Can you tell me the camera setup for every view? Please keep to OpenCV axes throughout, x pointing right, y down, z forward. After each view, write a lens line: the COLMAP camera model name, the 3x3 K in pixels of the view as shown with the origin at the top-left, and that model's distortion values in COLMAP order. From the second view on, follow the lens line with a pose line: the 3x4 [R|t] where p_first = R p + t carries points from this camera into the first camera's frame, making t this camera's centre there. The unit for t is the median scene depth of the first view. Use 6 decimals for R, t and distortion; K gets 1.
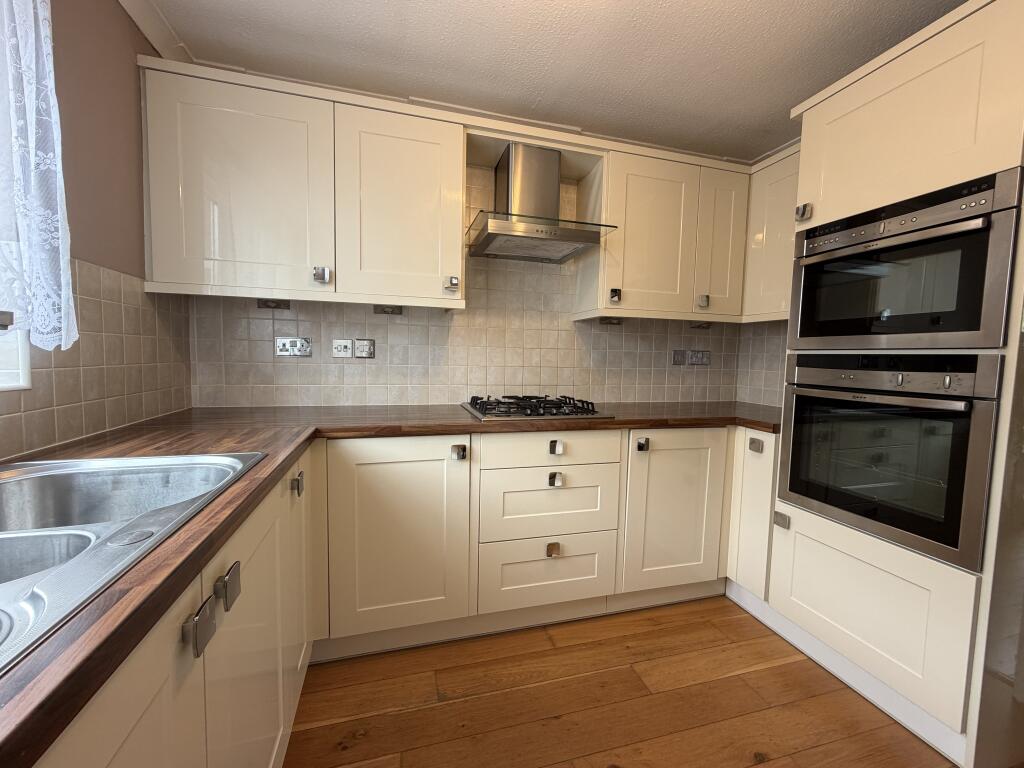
lens RADIAL K [[407.3, 0, 507.7], [0, 407.3, 384.5], [0, 0, 1]] dist [0.006263, -0.000475]
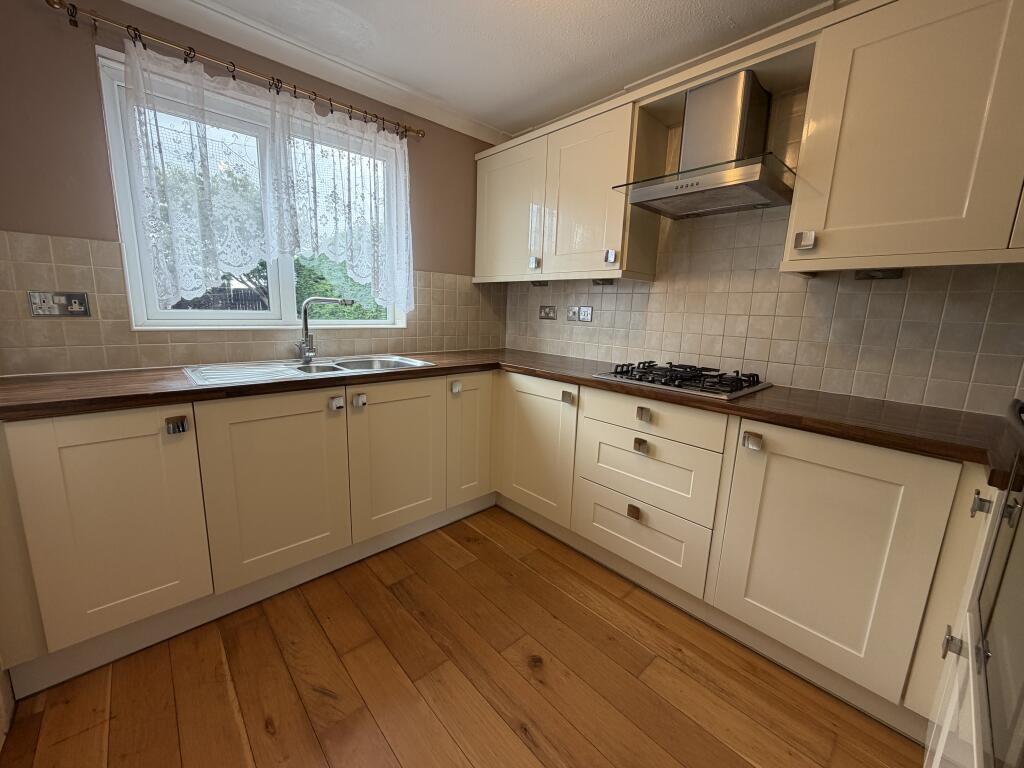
lens RADIAL K [[407.3, 0, 511.1], [0, 407.3, 383.1], [0, 0, 1]] dist [0.006263, -0.000475]
pose [[0.460619, 0.155145, -0.873934, 0.773882], [-0.086169, 0.987771, 0.129938, -0.021802], [0.883405, 0.015454, 0.468355, 0.226309]]
